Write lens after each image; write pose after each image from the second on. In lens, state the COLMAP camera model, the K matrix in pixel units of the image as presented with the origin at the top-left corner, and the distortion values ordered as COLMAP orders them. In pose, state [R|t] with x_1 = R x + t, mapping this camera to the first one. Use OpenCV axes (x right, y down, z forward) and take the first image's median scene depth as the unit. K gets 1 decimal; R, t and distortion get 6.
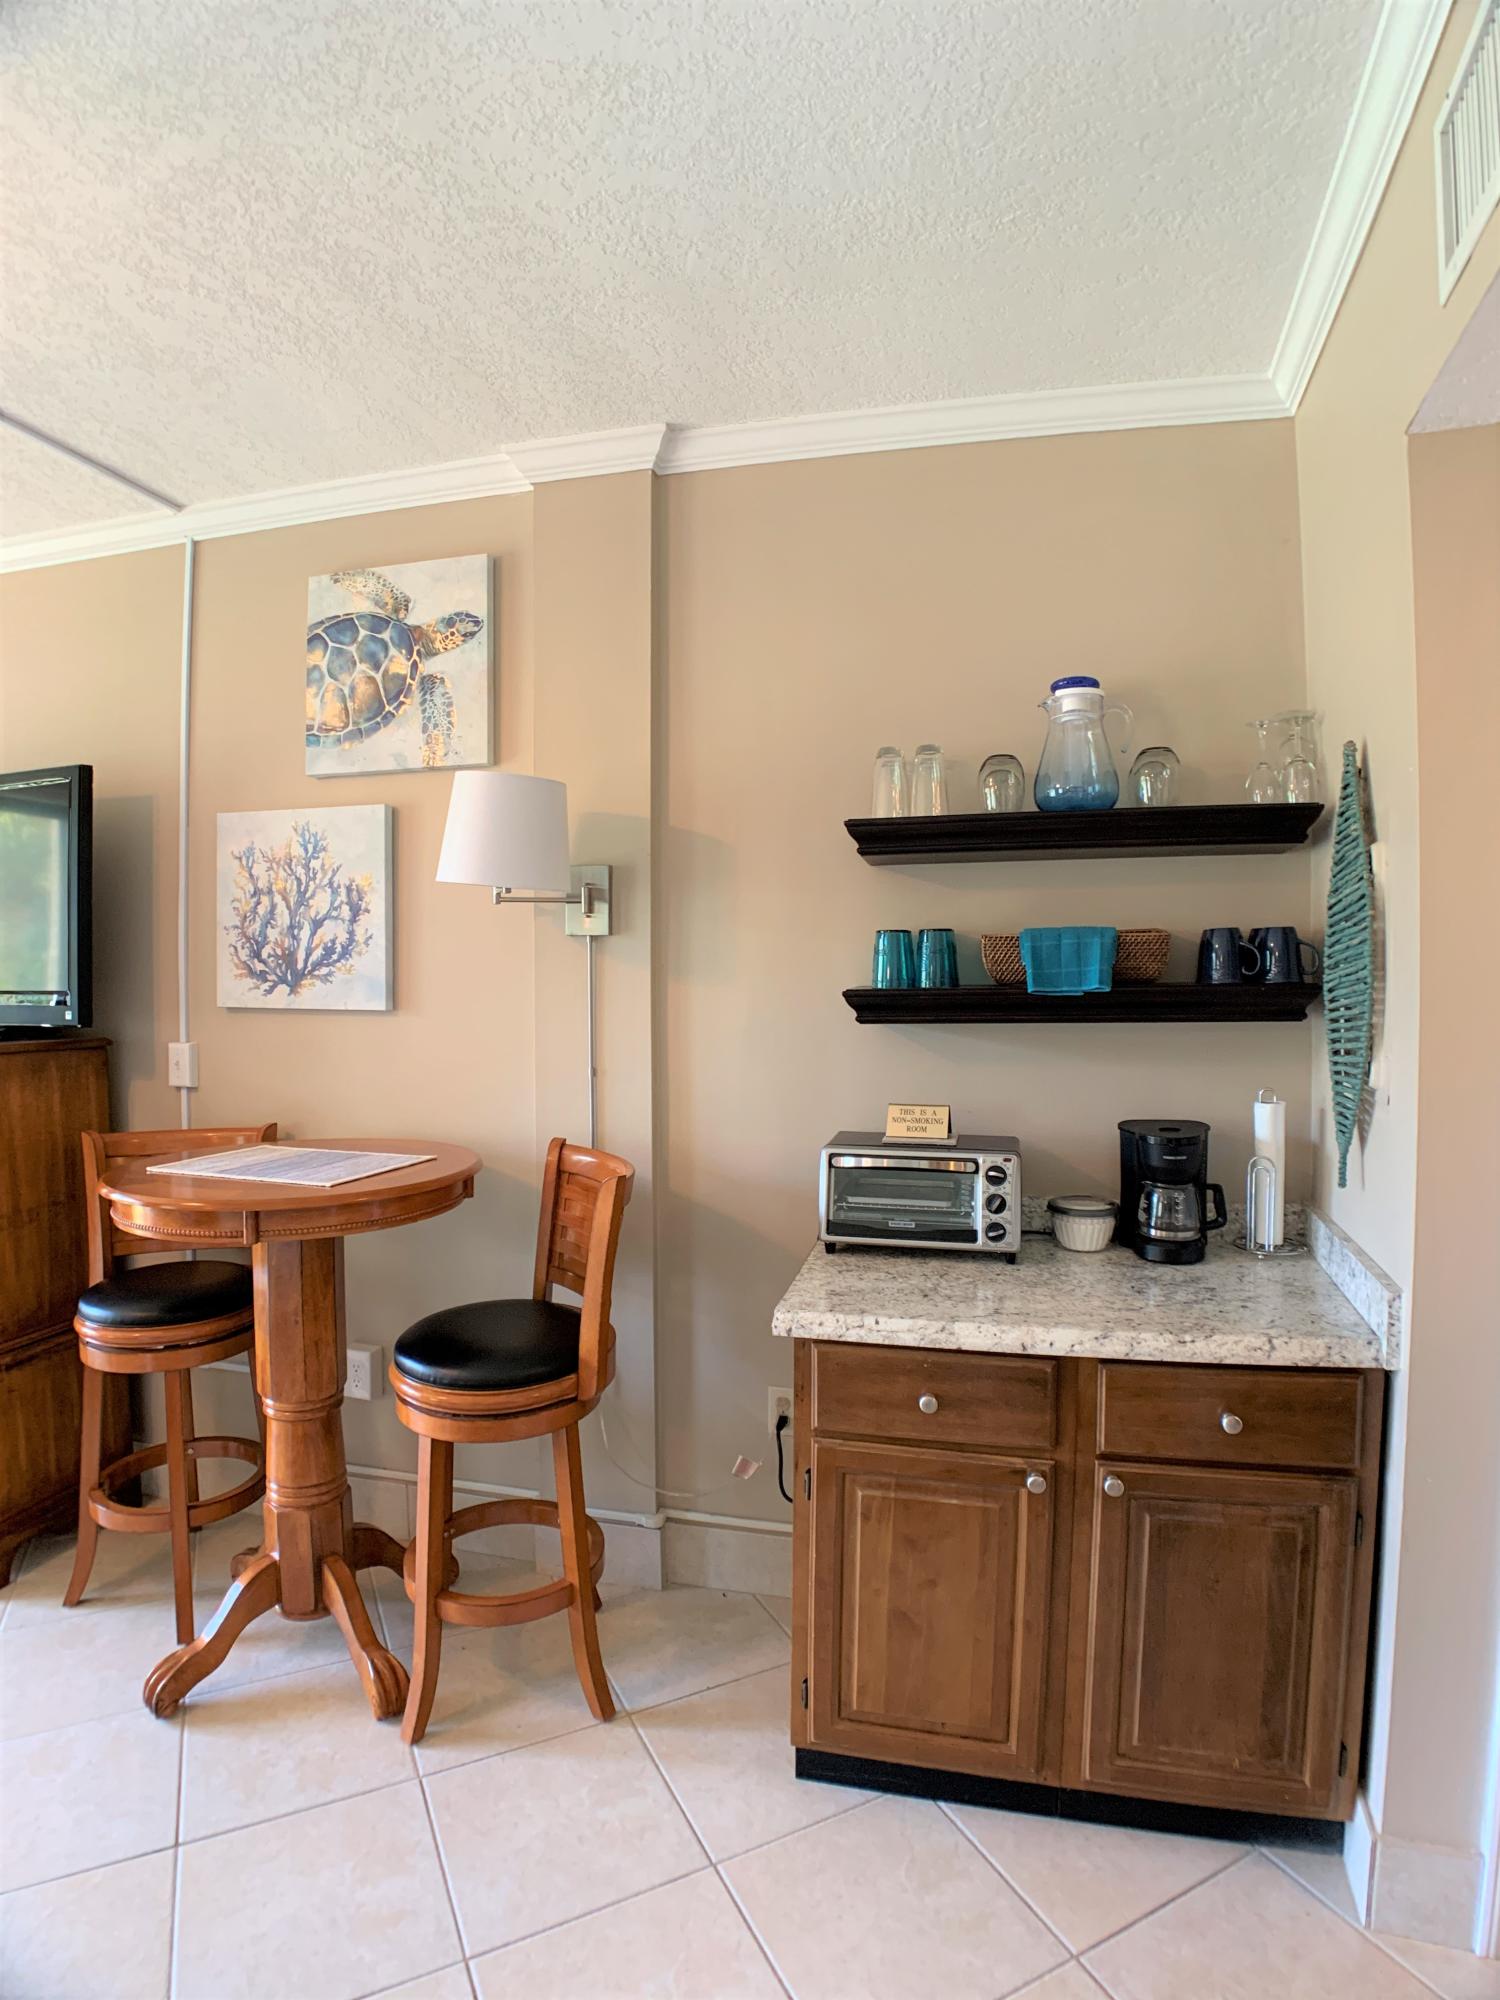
lens RADIAL K [[1041.3, 0, 742.5], [0, 1041.3, 987.8], [0, 0, 1]] dist [-0.086499, 0.009035]
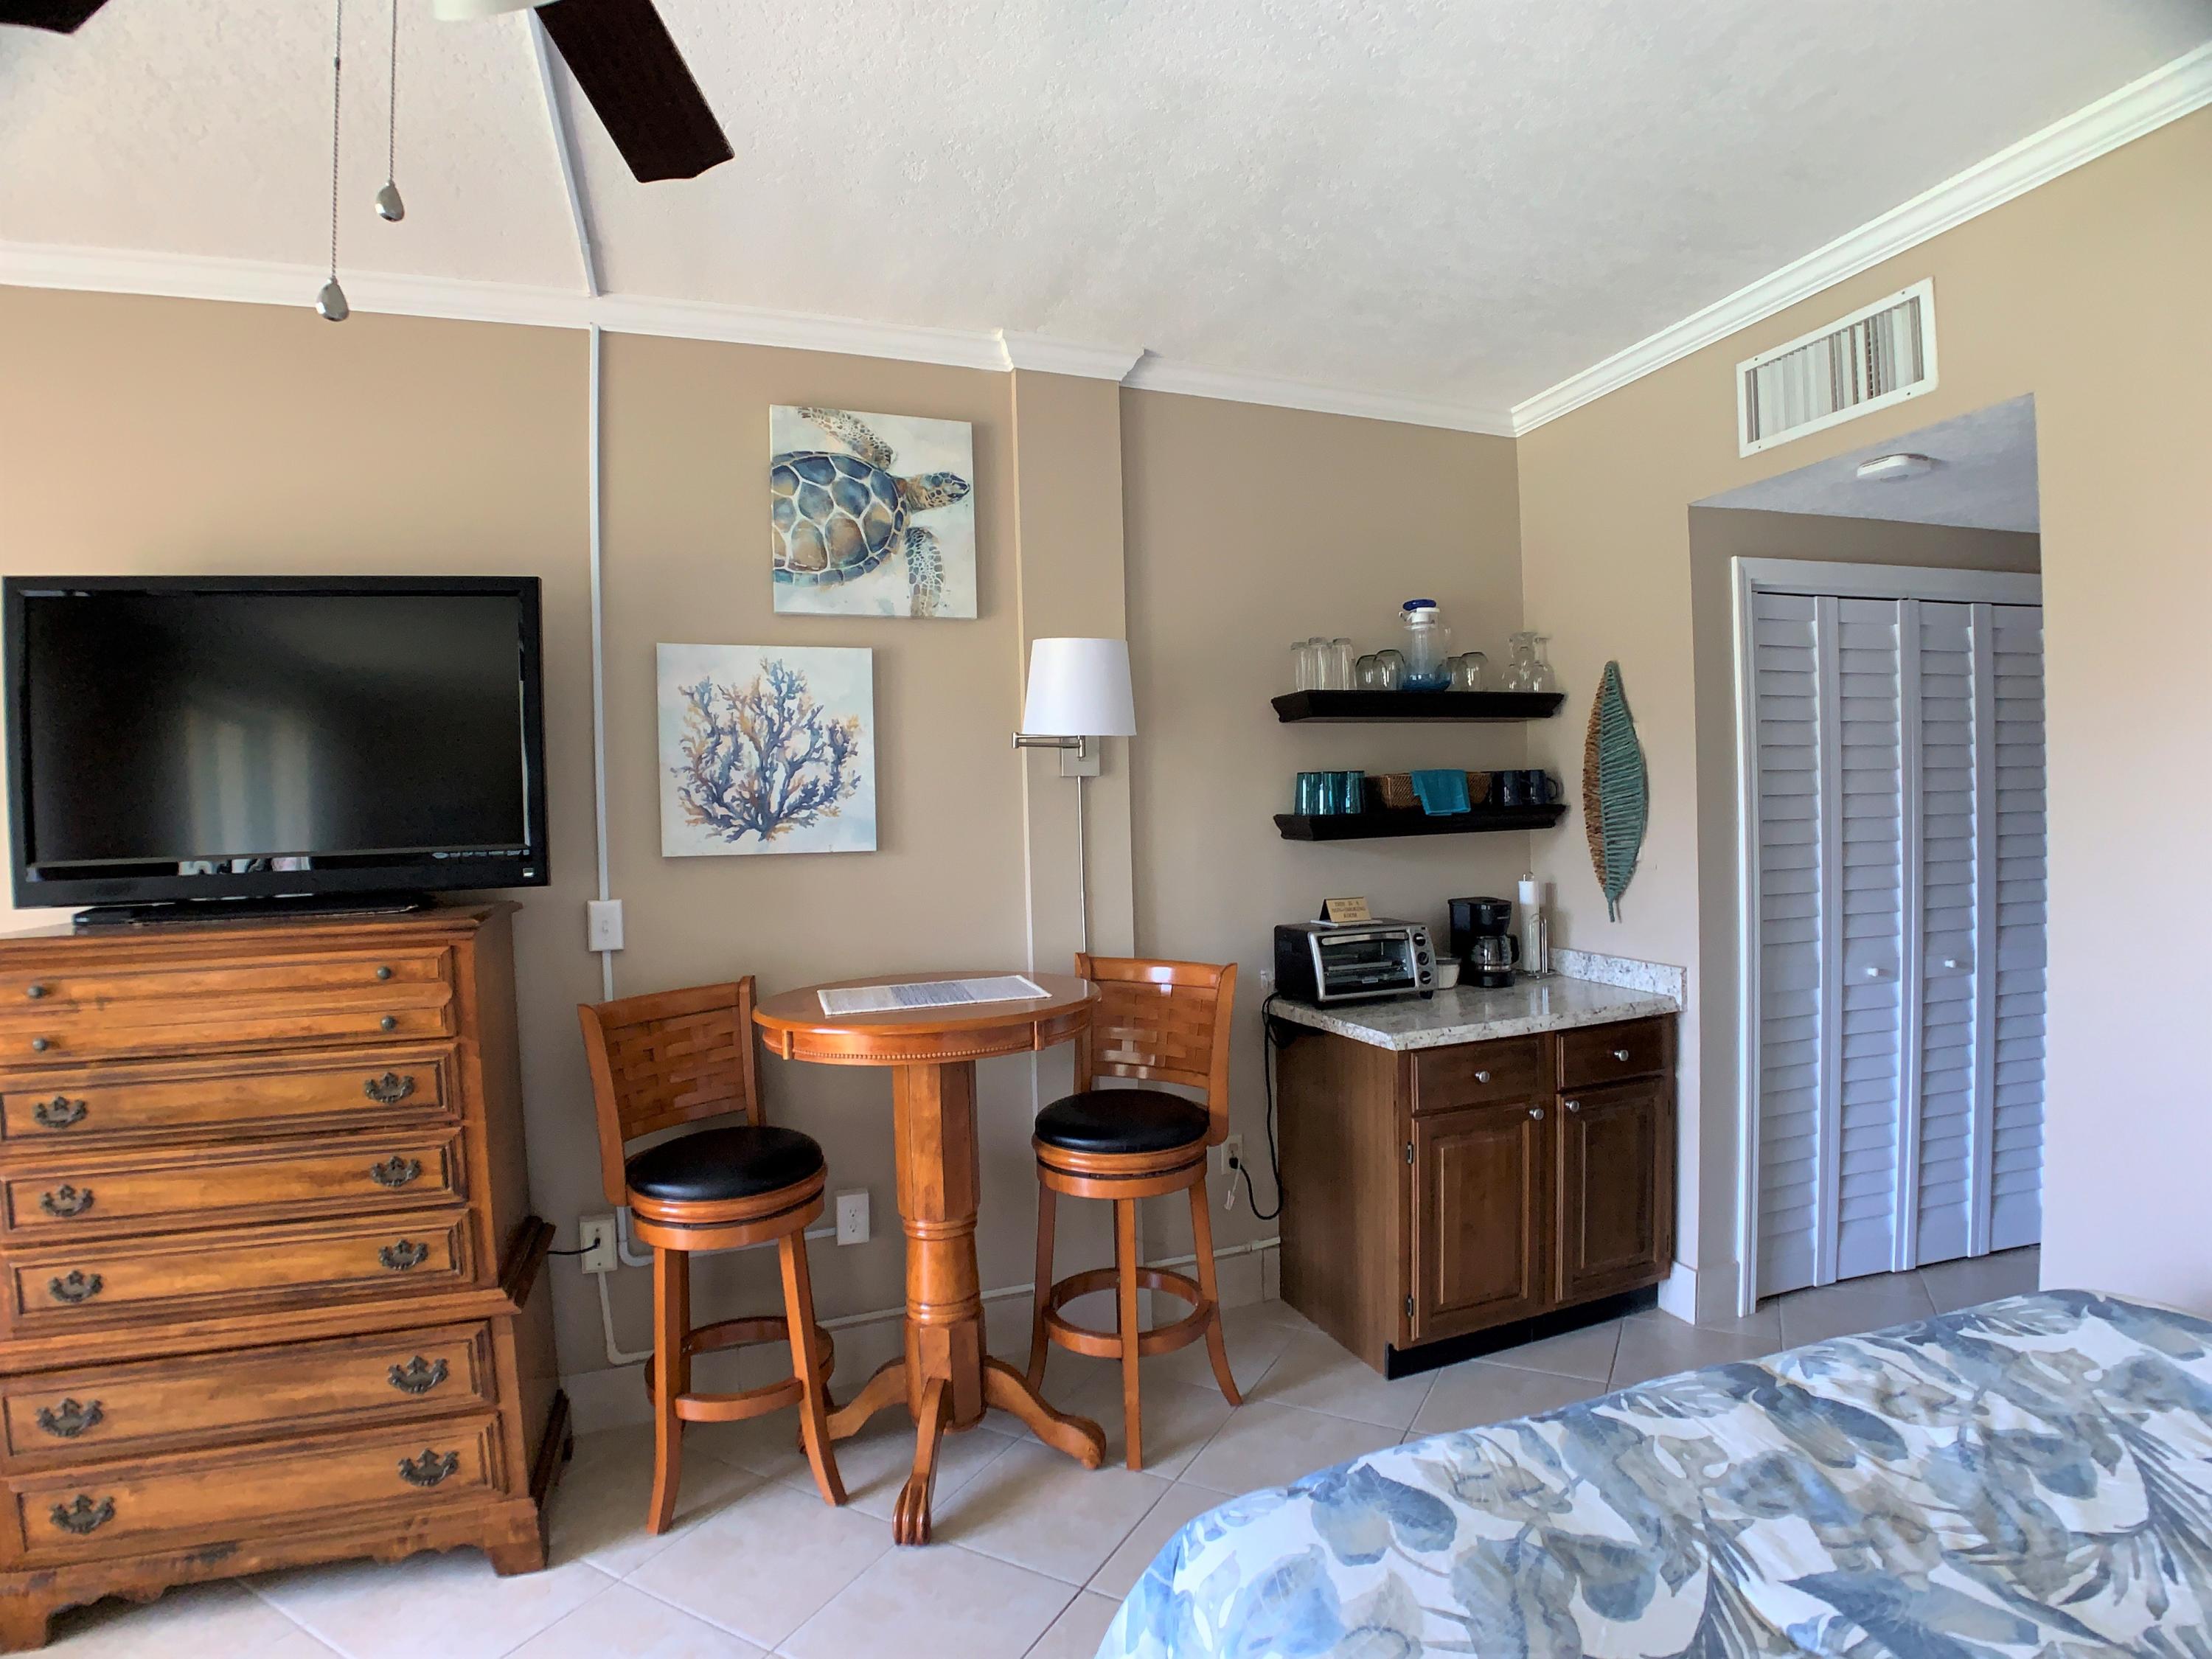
lens RADIAL K [[1151.6, 0, 1114.6], [0, 1151.6, 833.2], [0, 0, 1]] dist [-0.086499, 0.009035]
pose [[0.819087, -0.031239, 0.572819, -0.906253], [0.034467, 0.999392, 0.005217, 0.007206], [-0.572633, 0.015470, 0.819666, -0.070028]]
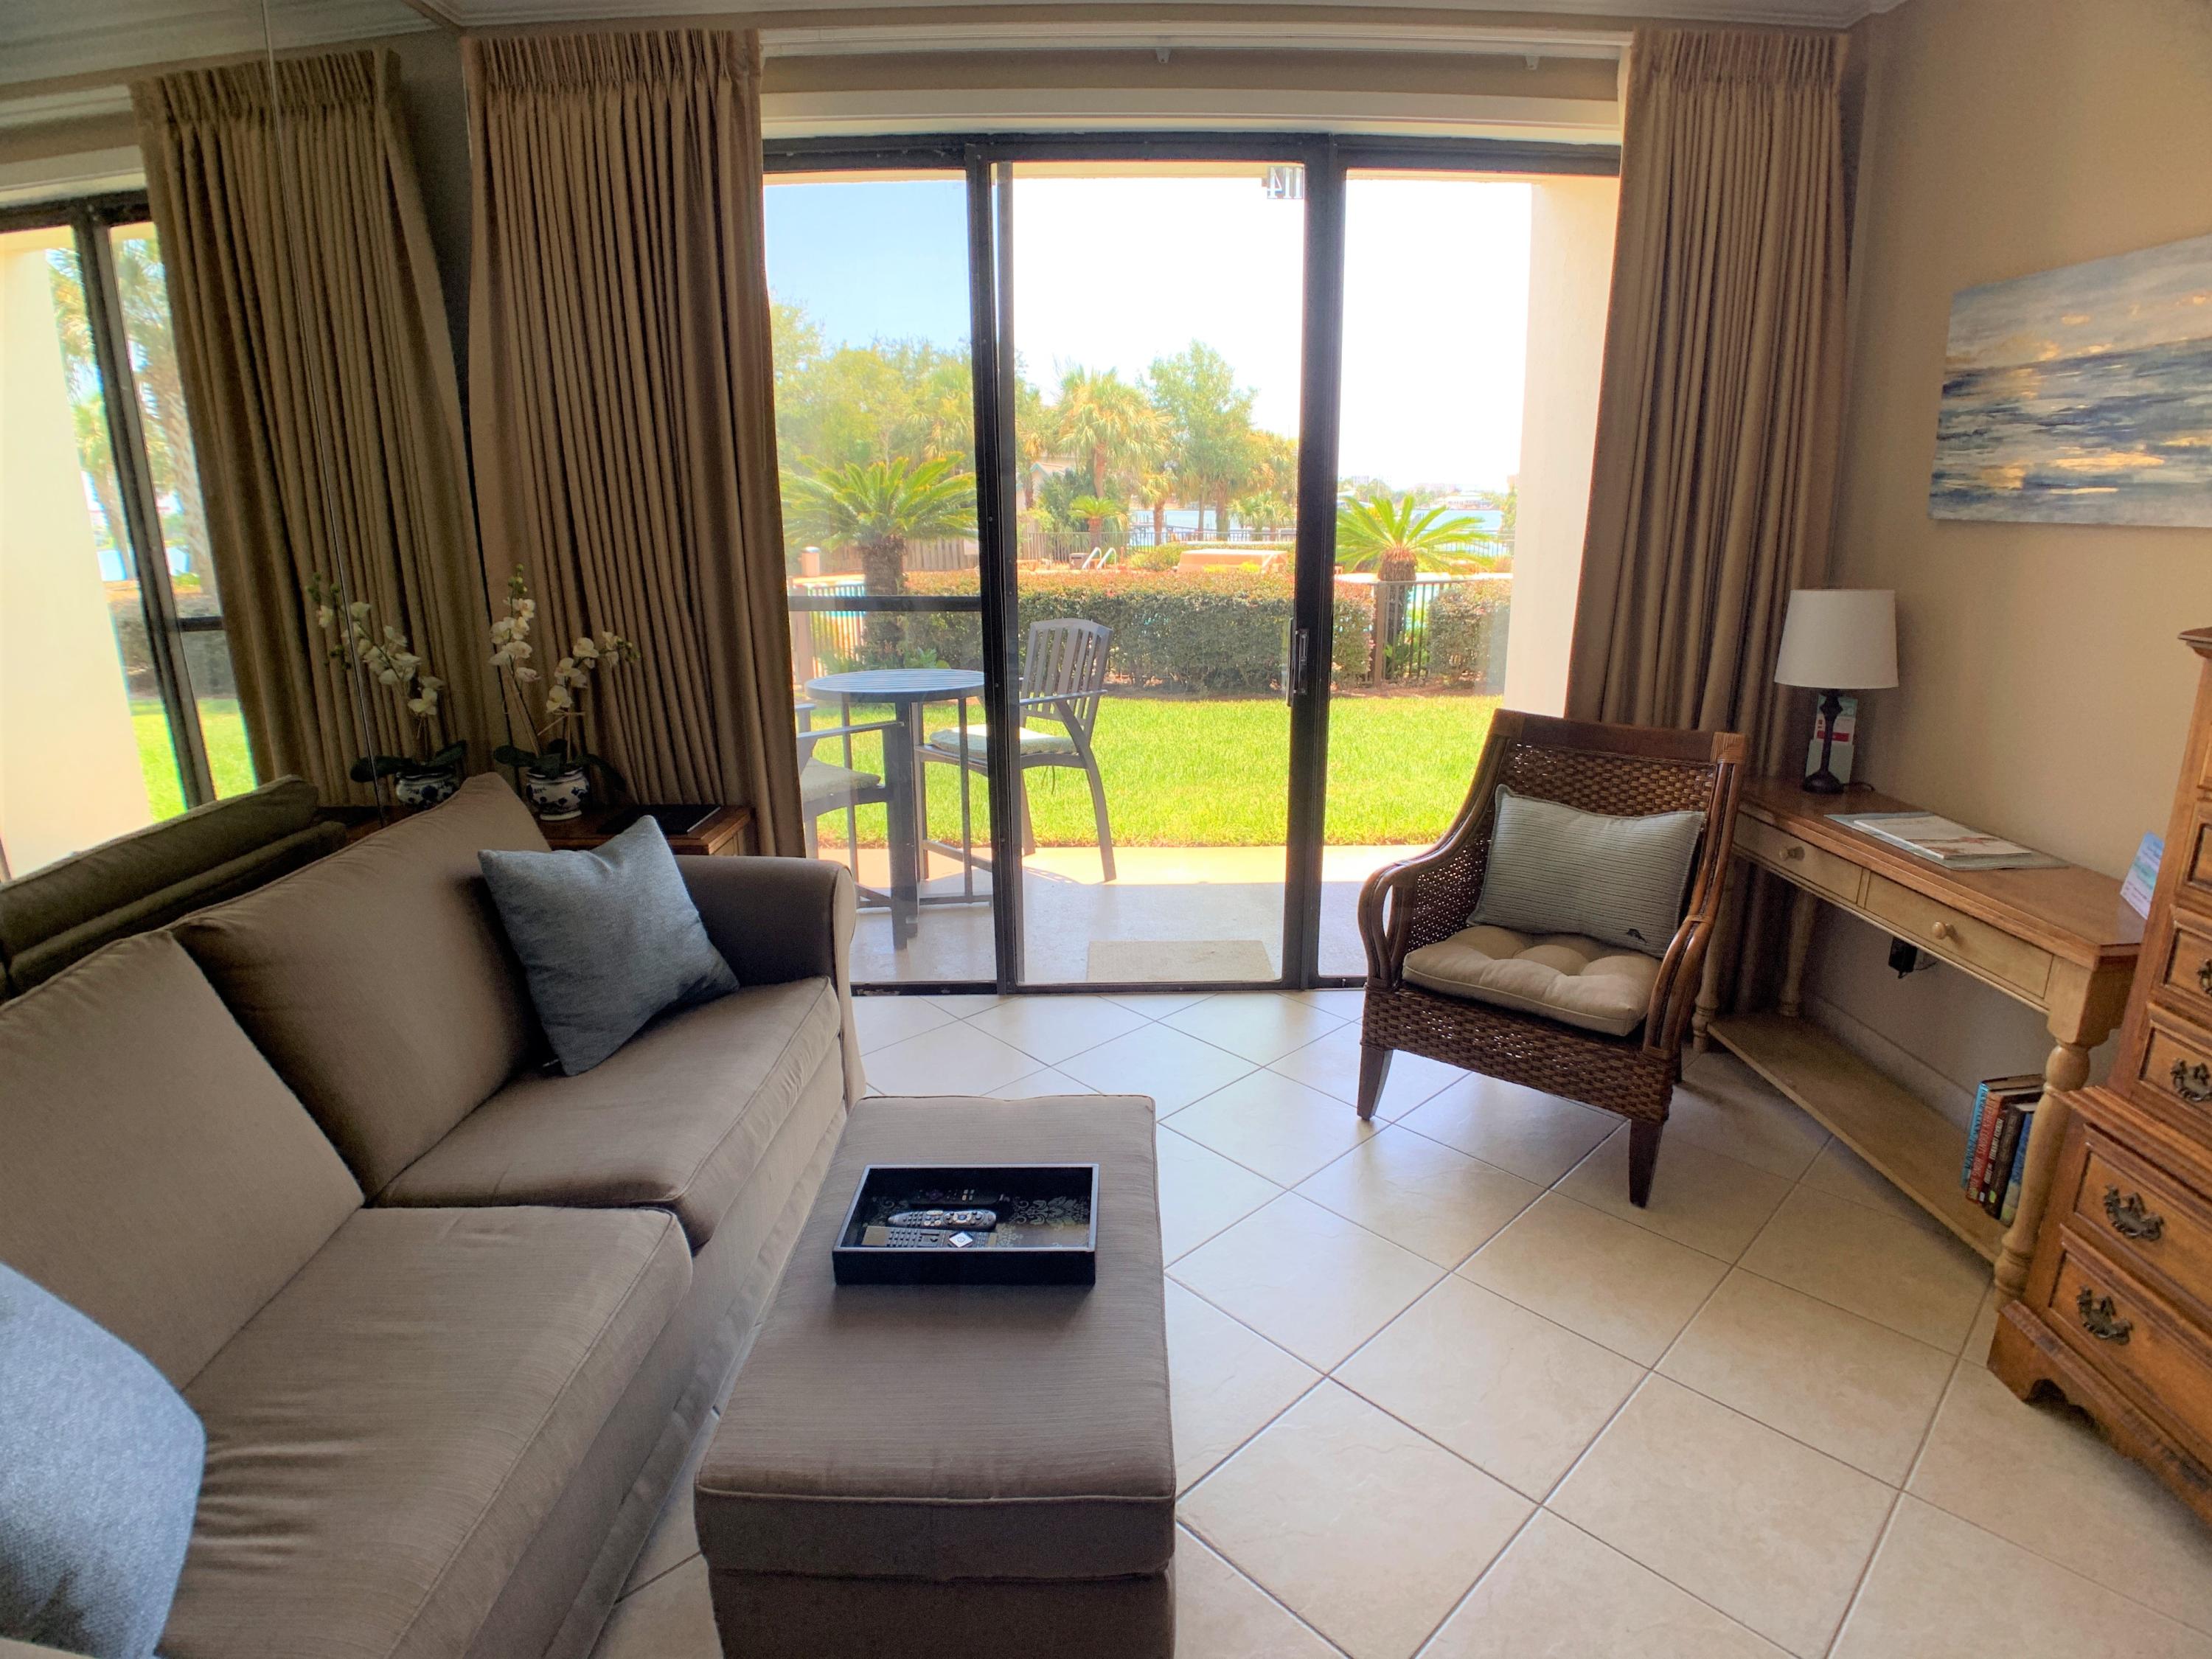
lens RADIAL K [[1151.6, 0, 1117.1], [0, 1151.6, 819.6], [0, 0, 1]] dist [-0.086499, 0.009035]
pose [[0.295153, 0.258058, -0.919941, -0.742854], [-0.006617, 0.963364, 0.268116, 0.007279], [0.955427, -0.073048, 0.286047, 0.263550]]
